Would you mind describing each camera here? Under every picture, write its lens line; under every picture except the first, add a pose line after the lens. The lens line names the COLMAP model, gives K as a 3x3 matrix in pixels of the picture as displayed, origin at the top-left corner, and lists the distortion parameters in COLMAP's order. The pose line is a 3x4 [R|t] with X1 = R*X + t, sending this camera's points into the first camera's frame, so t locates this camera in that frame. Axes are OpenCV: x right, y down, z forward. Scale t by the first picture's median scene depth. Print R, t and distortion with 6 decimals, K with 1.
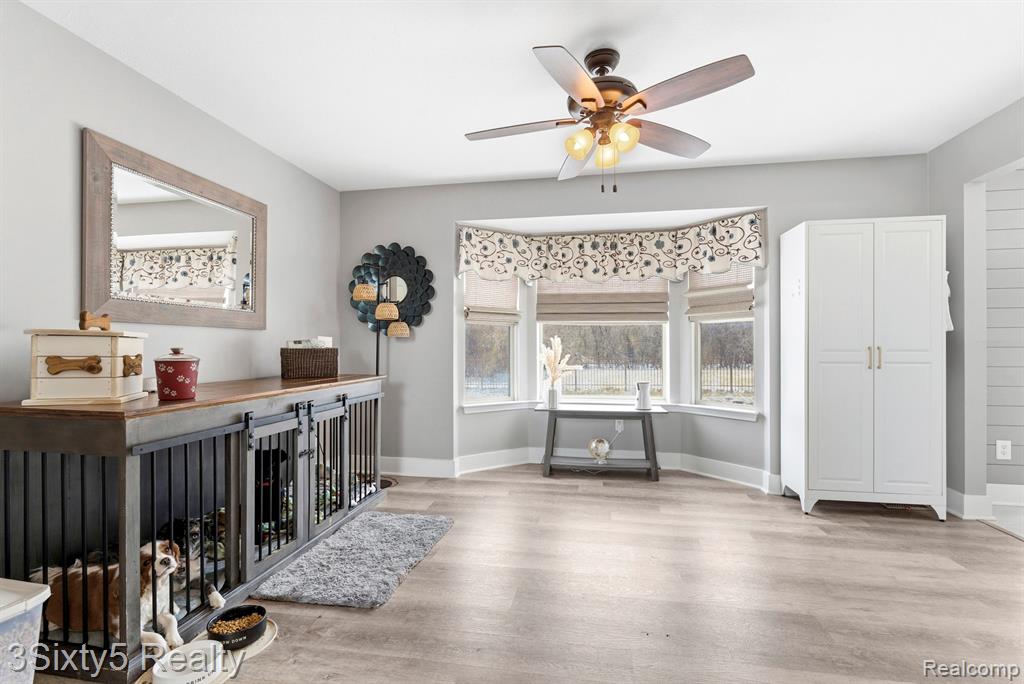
lens RADIAL K [[437.8, 0, 512.0], [0, 437.8, 342.0], [0, 0, 1]] dist [-0.000893, 0.000007]
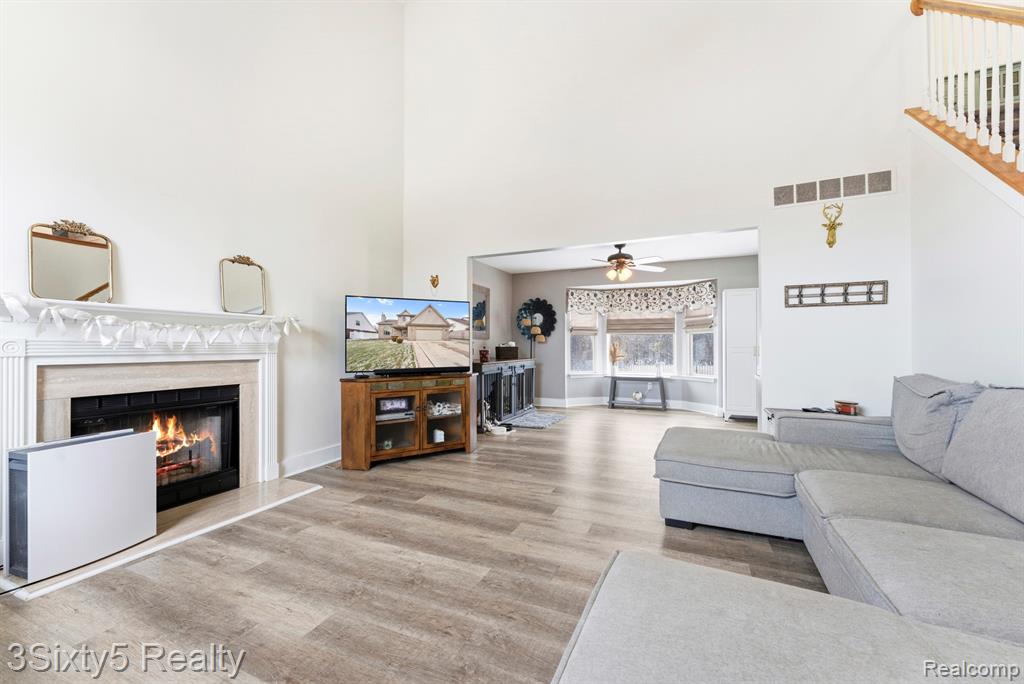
lens RADIAL K [[417.4, 0, 512.0], [0, 417.4, 342.0], [0, 0, 1]] dist [0.000648, 0.000169]
pose [[0.972091, -0.002836, -0.234589, 0.090223], [0.002182, 0.999993, -0.003047, -0.003376], [0.234596, 0.002450, 0.972090, -1.019708]]
